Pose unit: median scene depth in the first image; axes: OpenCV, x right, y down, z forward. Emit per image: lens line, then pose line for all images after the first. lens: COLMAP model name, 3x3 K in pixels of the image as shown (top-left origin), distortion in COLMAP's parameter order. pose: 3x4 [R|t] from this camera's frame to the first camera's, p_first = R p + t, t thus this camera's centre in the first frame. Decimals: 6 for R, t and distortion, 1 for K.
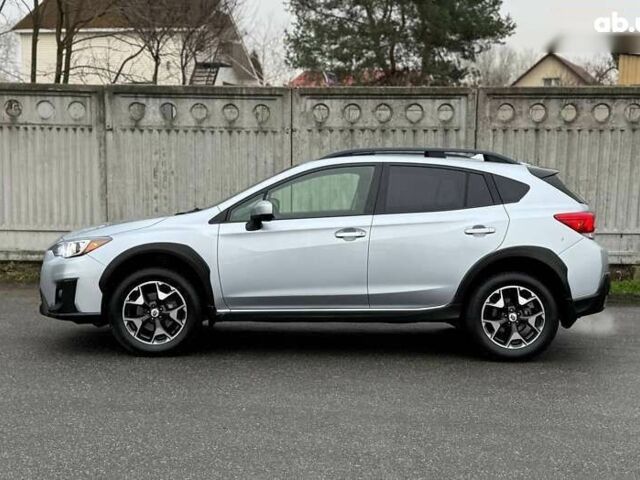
lens RADIAL K [[981.4, 0, 318.5], [0, 981.4, 229.1], [0, 0, 1]] dist [0.188597, -0.276956]
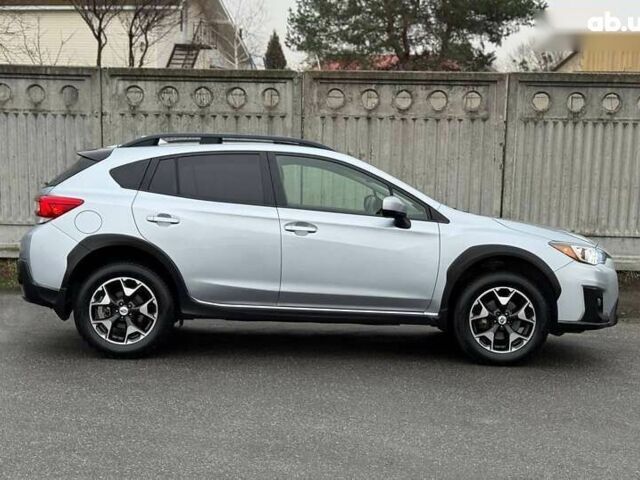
lens RADIAL K [[1059.5, 0, 307.4], [0, 1059.5, 236.0], [0, 0, 1]] dist [0.156527, -0.042033]
pose [[0.998700, 0.016129, -0.048357, 0.212627], [-0.015650, 0.999825, 0.010272, 0.000415], [0.048514, -0.009502, 0.998777, 0.009140]]
